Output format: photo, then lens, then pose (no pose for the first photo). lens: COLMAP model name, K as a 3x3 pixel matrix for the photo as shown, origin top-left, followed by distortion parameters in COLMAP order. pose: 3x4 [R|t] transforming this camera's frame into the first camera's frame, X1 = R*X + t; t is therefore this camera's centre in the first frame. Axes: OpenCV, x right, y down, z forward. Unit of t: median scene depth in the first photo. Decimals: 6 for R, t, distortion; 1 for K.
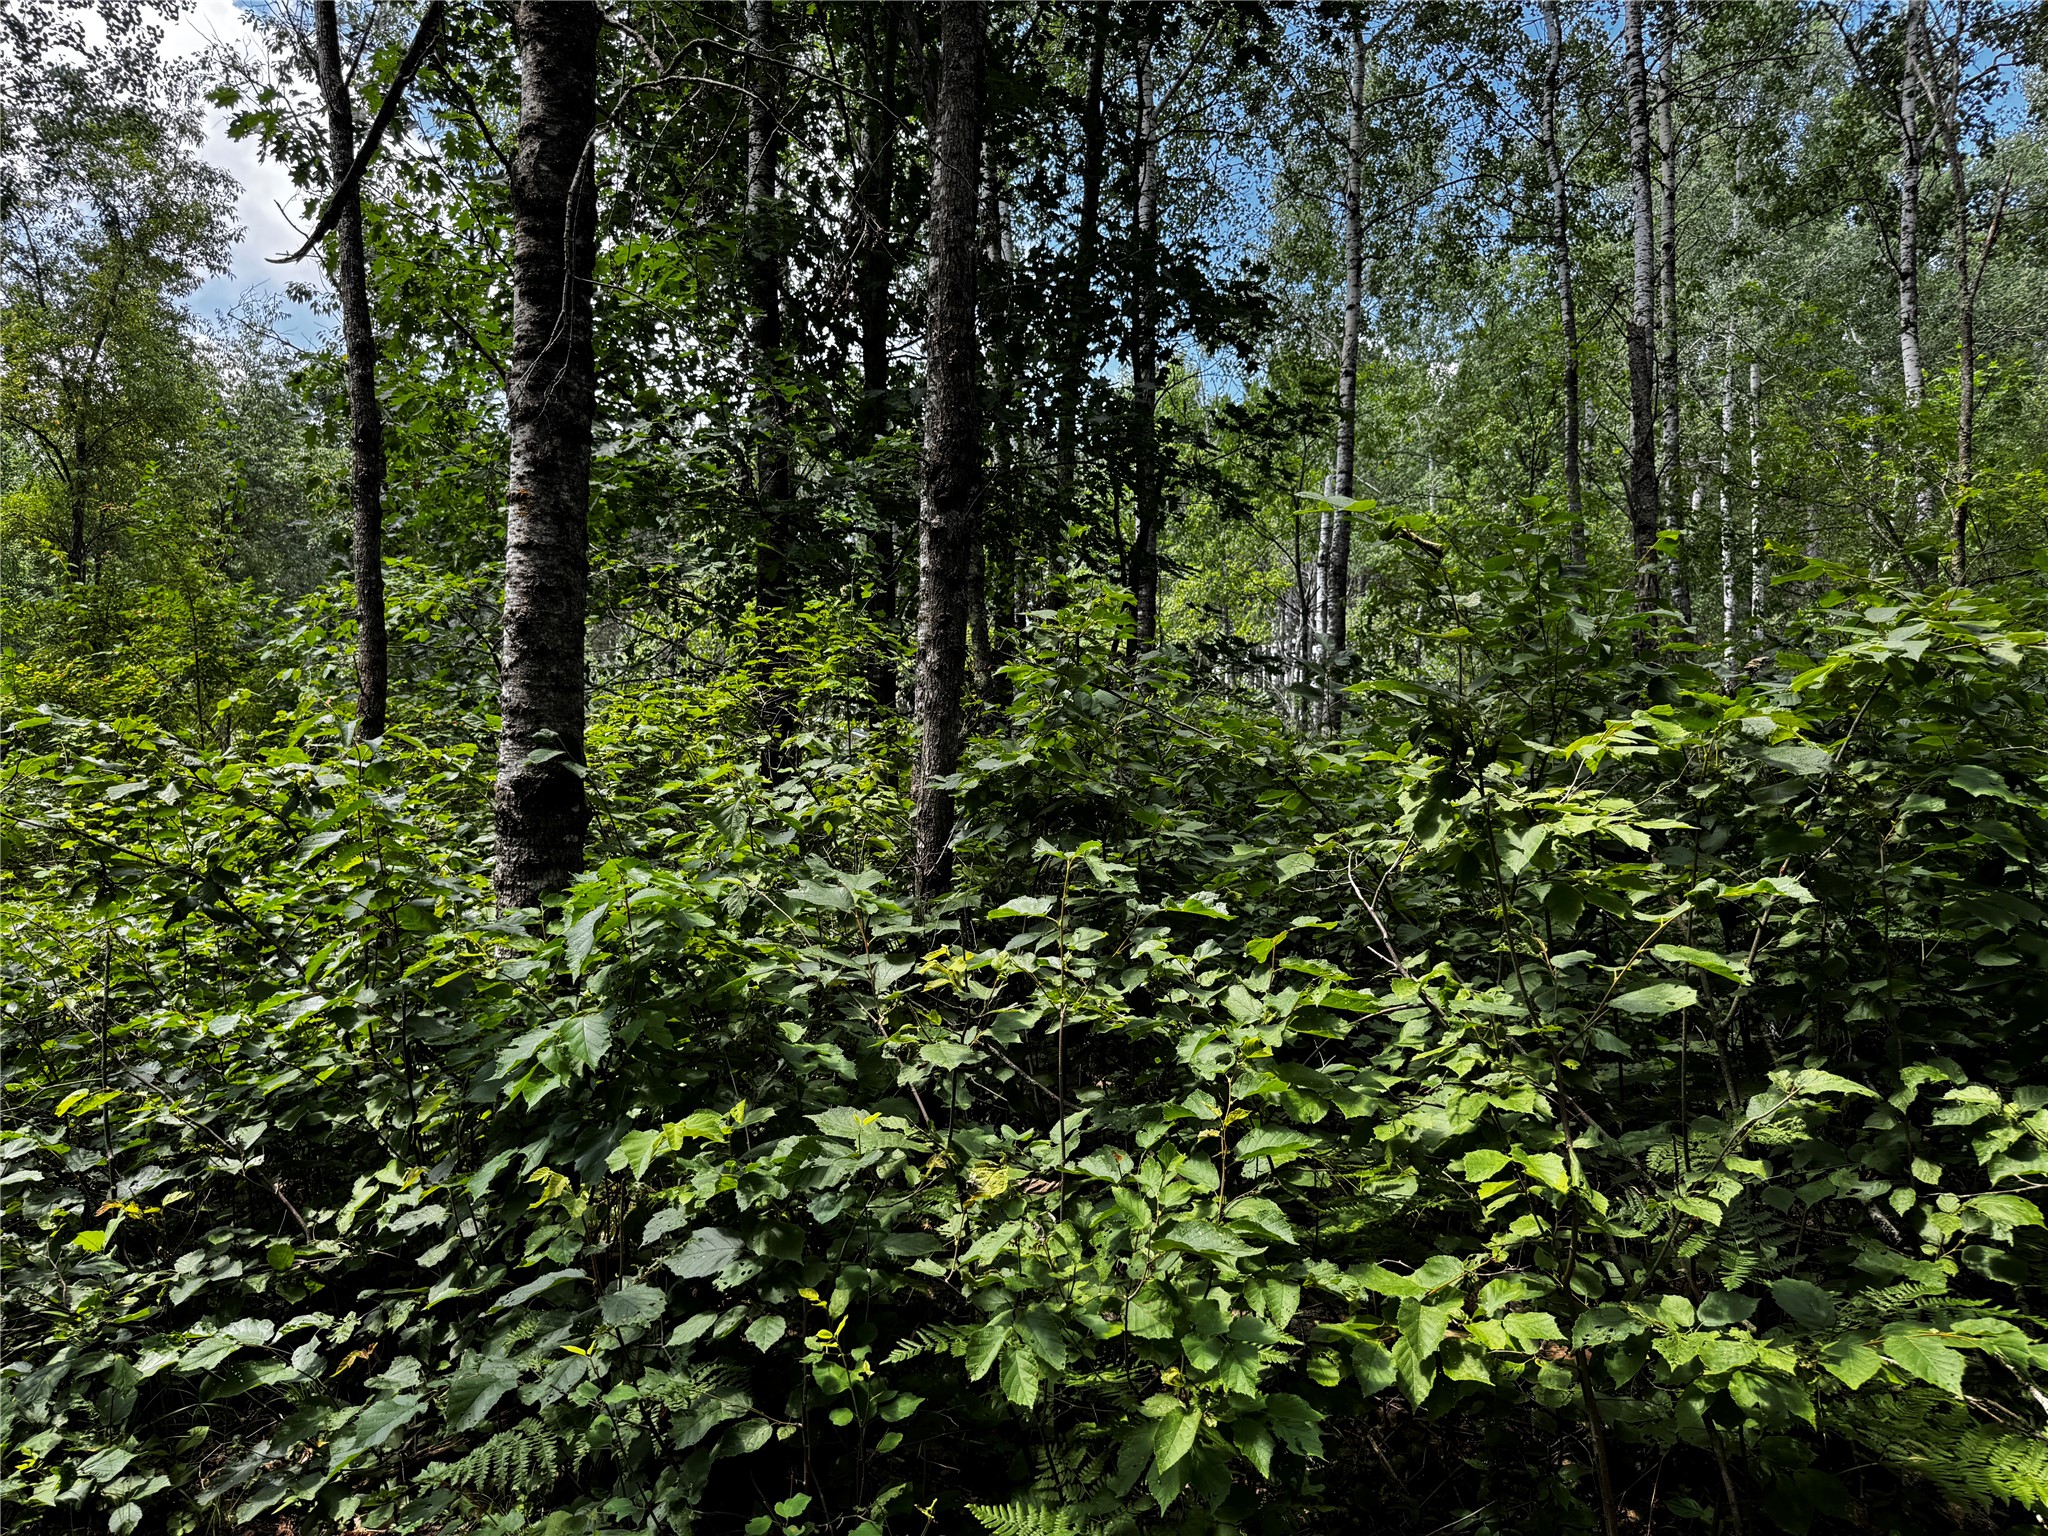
lens RADIAL K [[1450.2, 0, 1024.0], [0, 1450.2, 768.0], [0, 0, 1]] dist [0.032547, -0.041918]
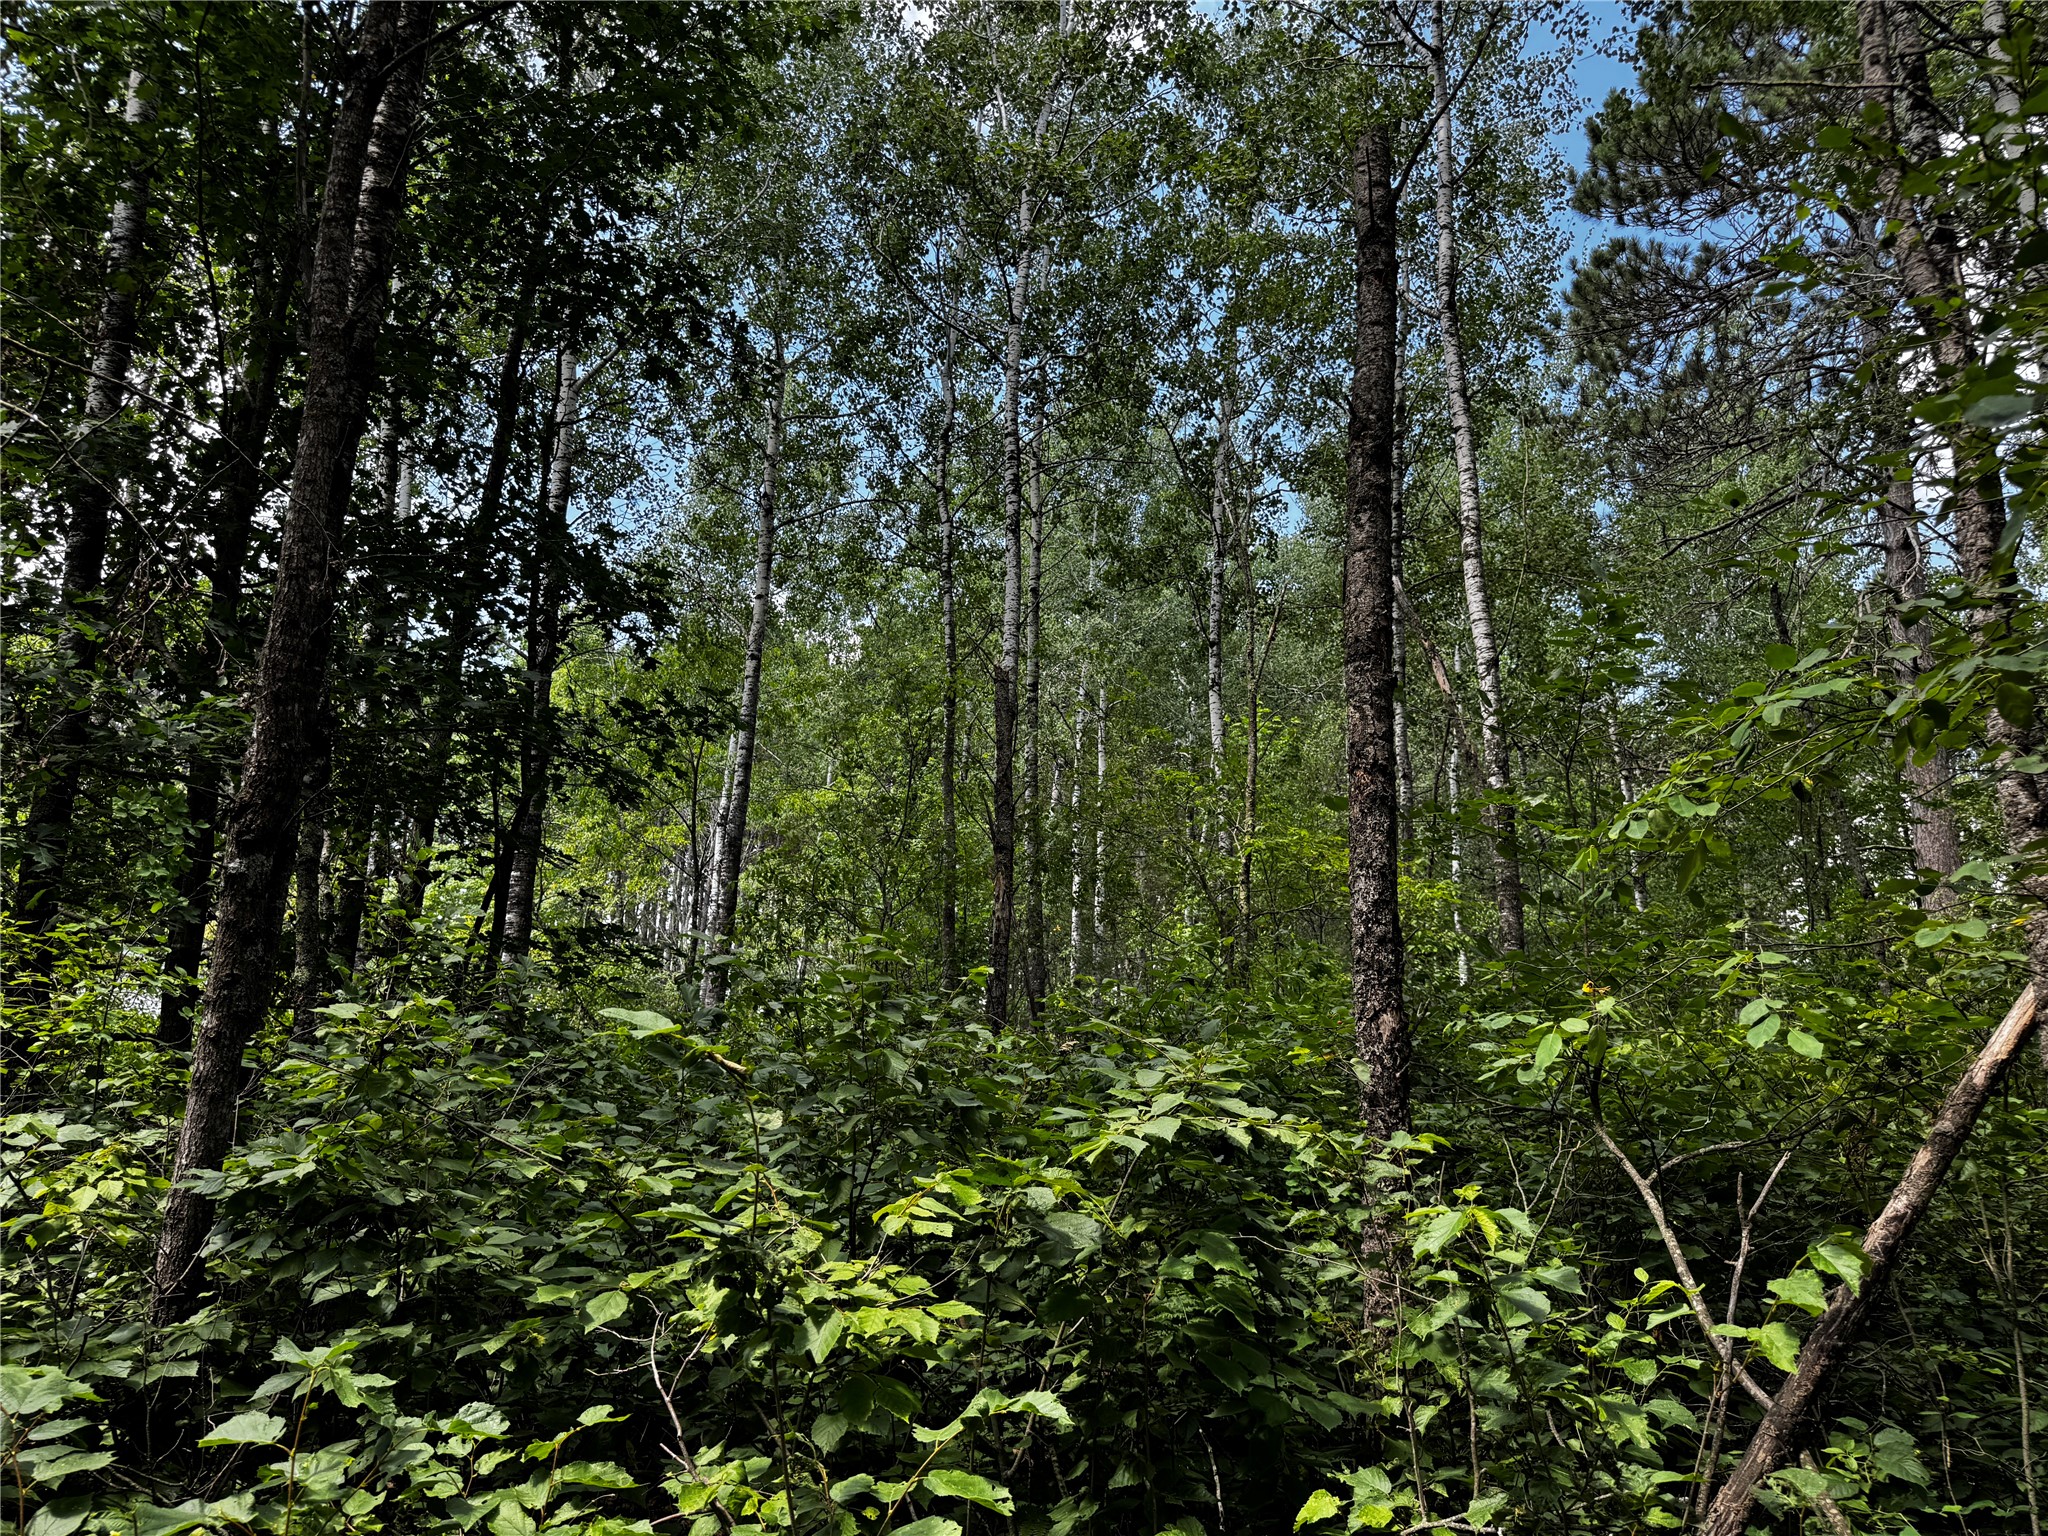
lens RADIAL K [[1428.8, 0, 1029.5], [0, 1428.8, 773.7], [0, 0, 1]] dist [0.058556, -0.093503]
pose [[0.915931, 0.092542, 0.390522, 0.052996], [-0.034186, 0.987506, -0.153831, -0.175288], [-0.399878, 0.127548, 0.907650, 0.004780]]
